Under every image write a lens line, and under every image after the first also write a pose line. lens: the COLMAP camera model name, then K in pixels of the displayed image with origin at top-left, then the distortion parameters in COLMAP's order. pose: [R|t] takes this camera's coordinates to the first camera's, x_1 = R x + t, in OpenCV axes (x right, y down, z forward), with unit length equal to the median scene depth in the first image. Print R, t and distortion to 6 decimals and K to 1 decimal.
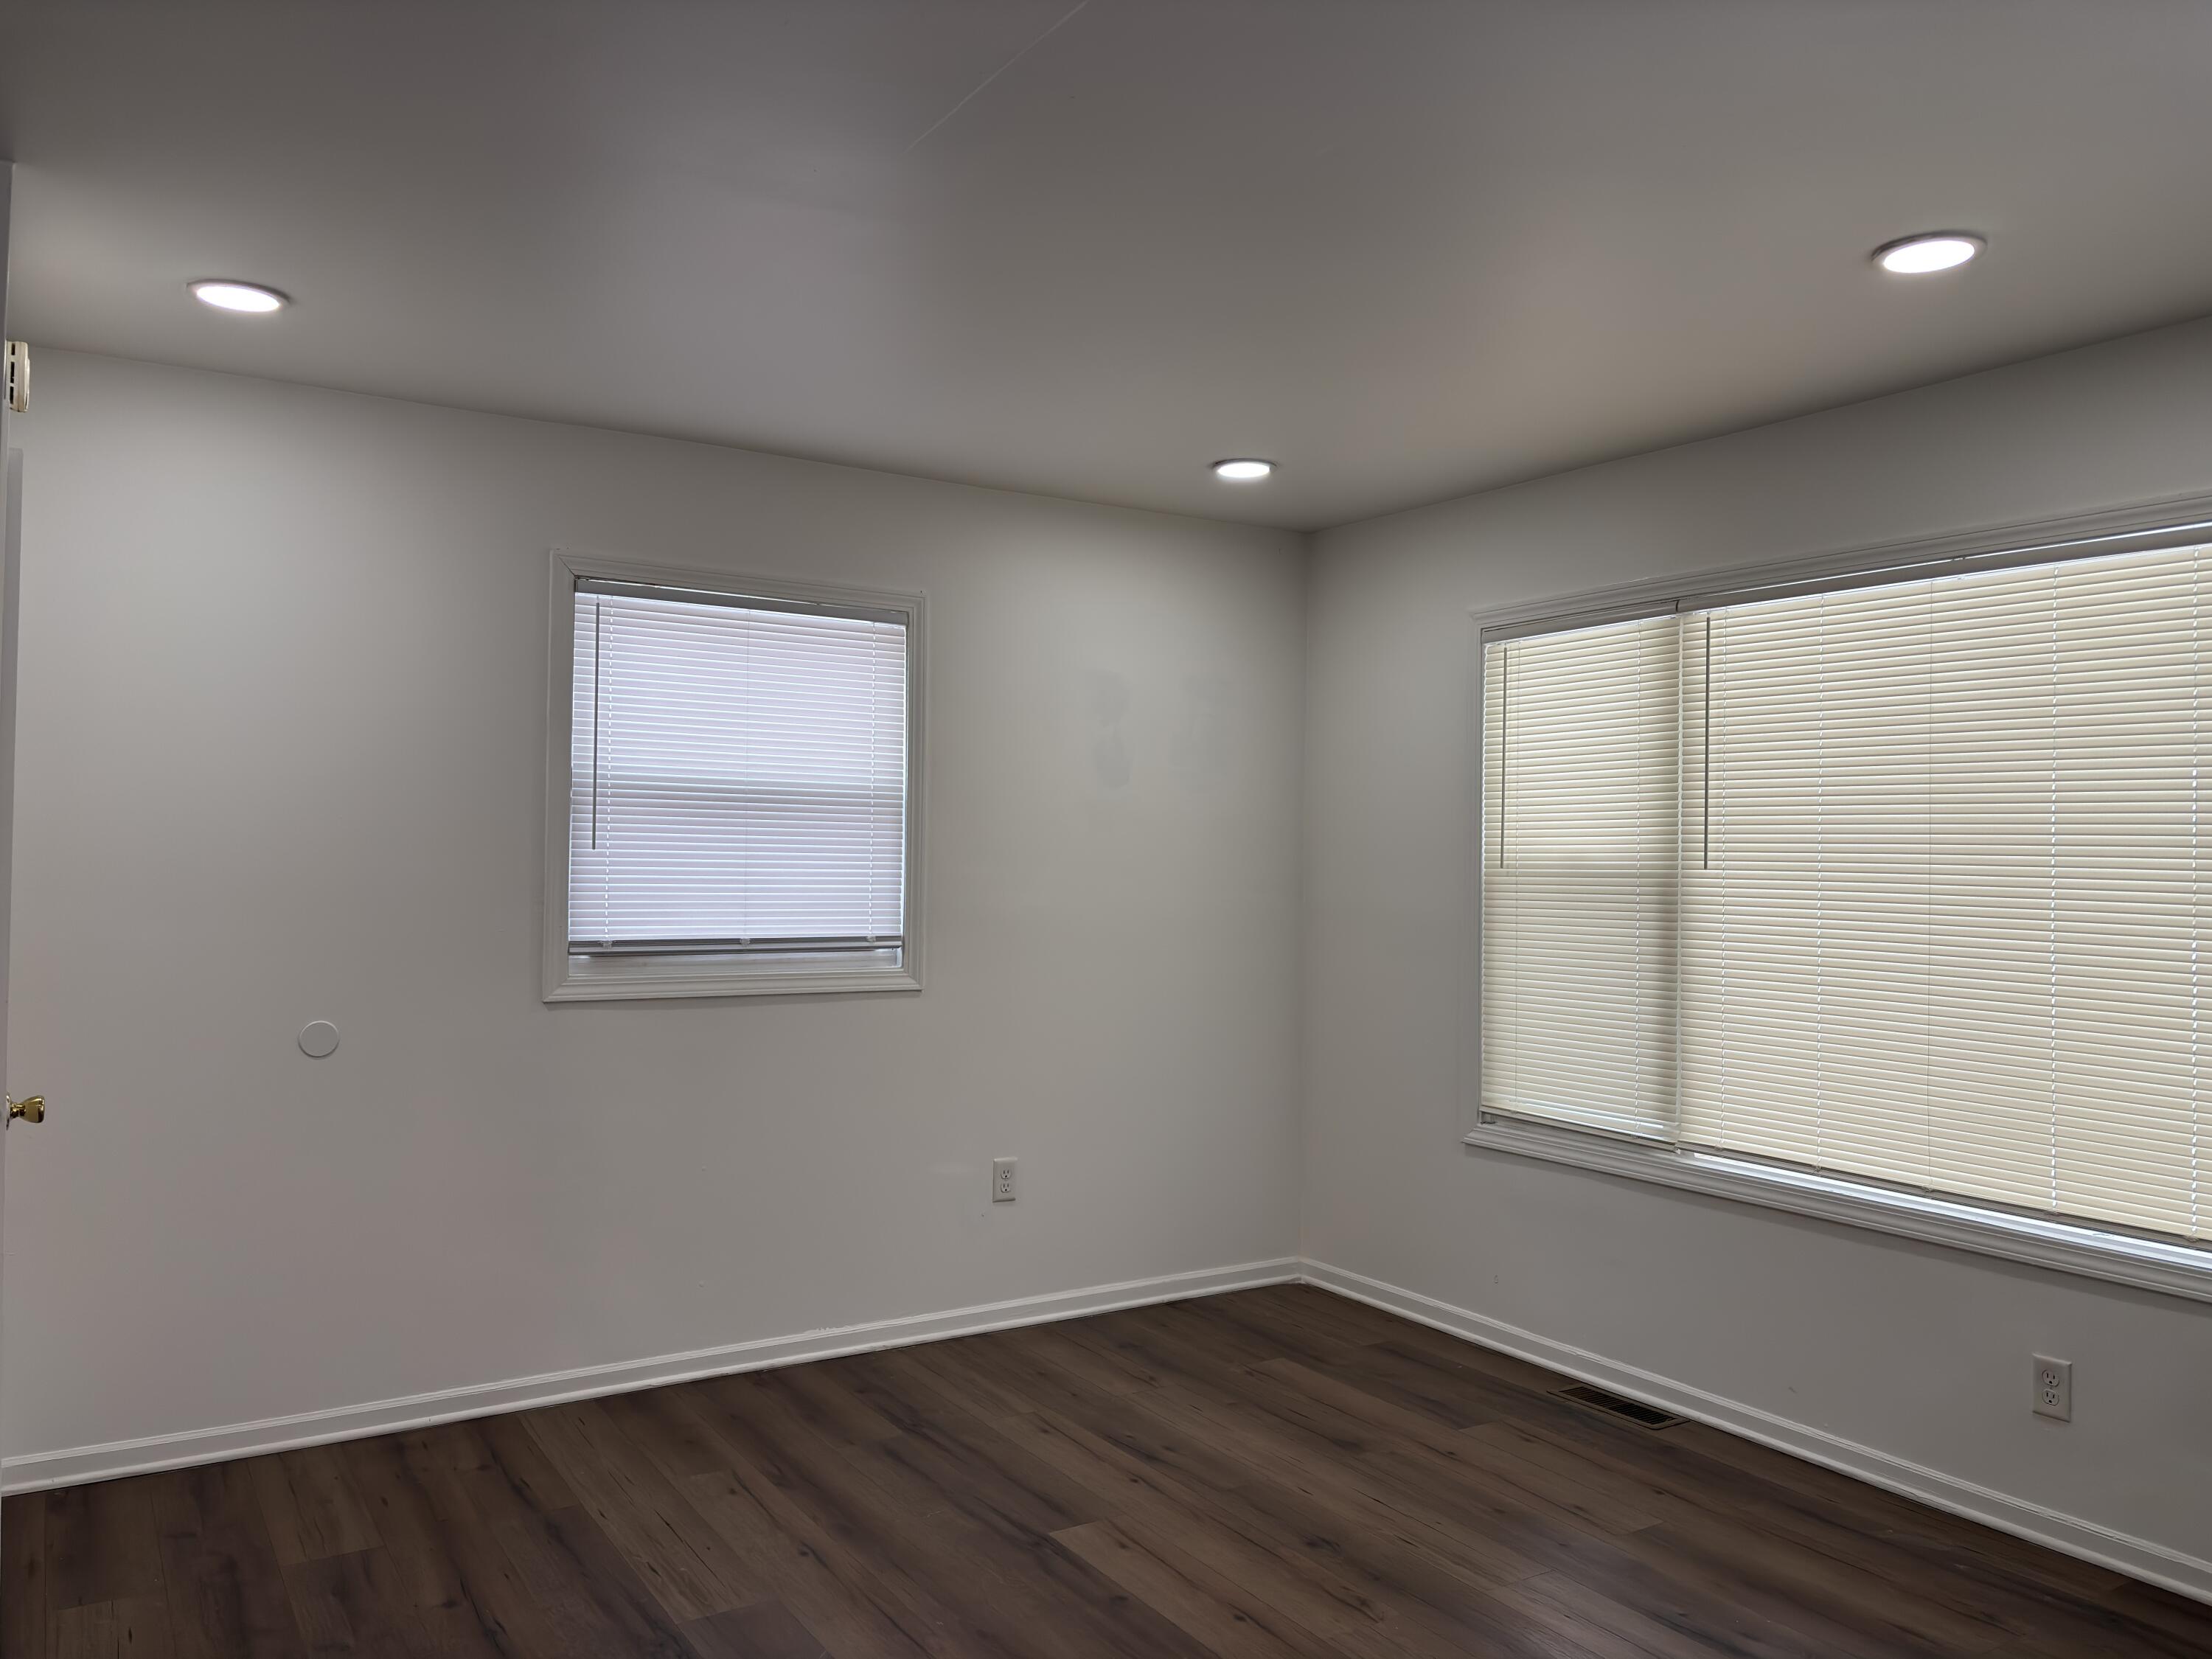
lens RADIAL K [[1665.6, 0, 1103.0], [0, 1665.6, 834.8], [0, 0, 1]] dist [0.032854, -0.002299]
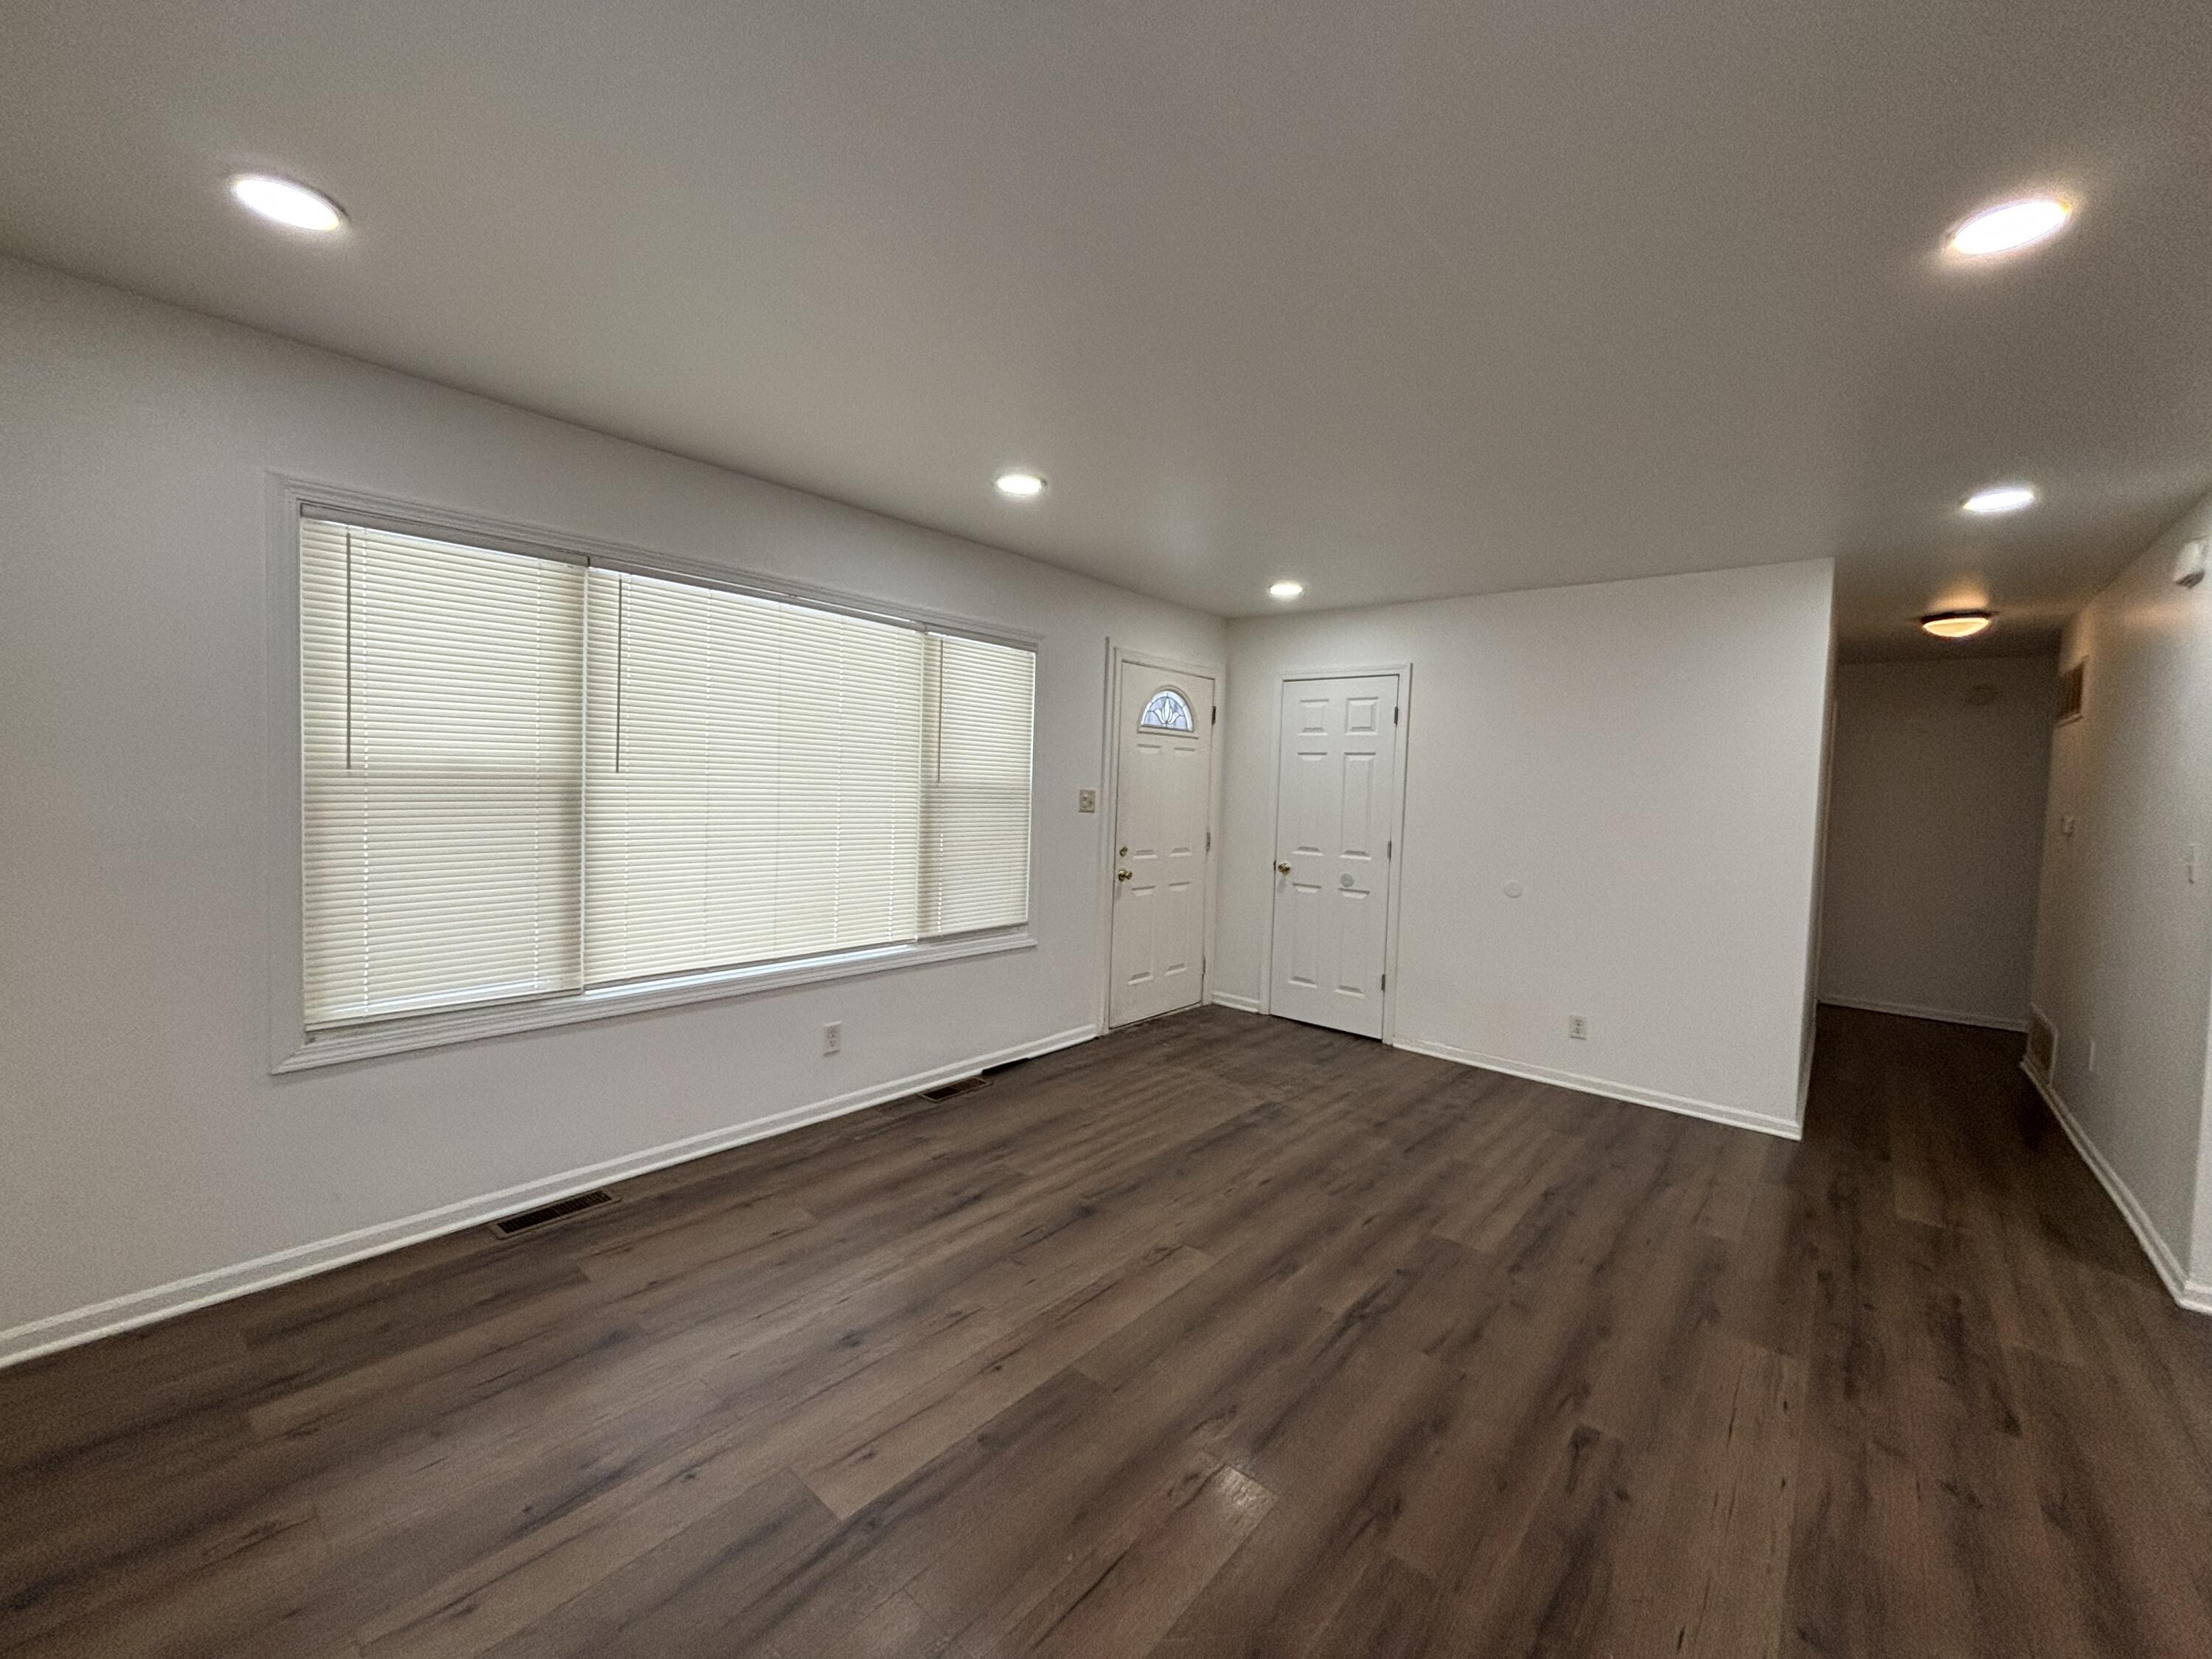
lens RADIAL K [[900.0, 0, 1101.5], [0, 900.0, 821.1], [0, 0, 1]] dist [0.010085, 0.000044]
pose [[-0.286594, -0.066900, 0.955714, -0.428187], [-0.046733, 0.997348, 0.055800, 0.001047], [-0.956912, -0.028672, -0.288960, 0.837021]]
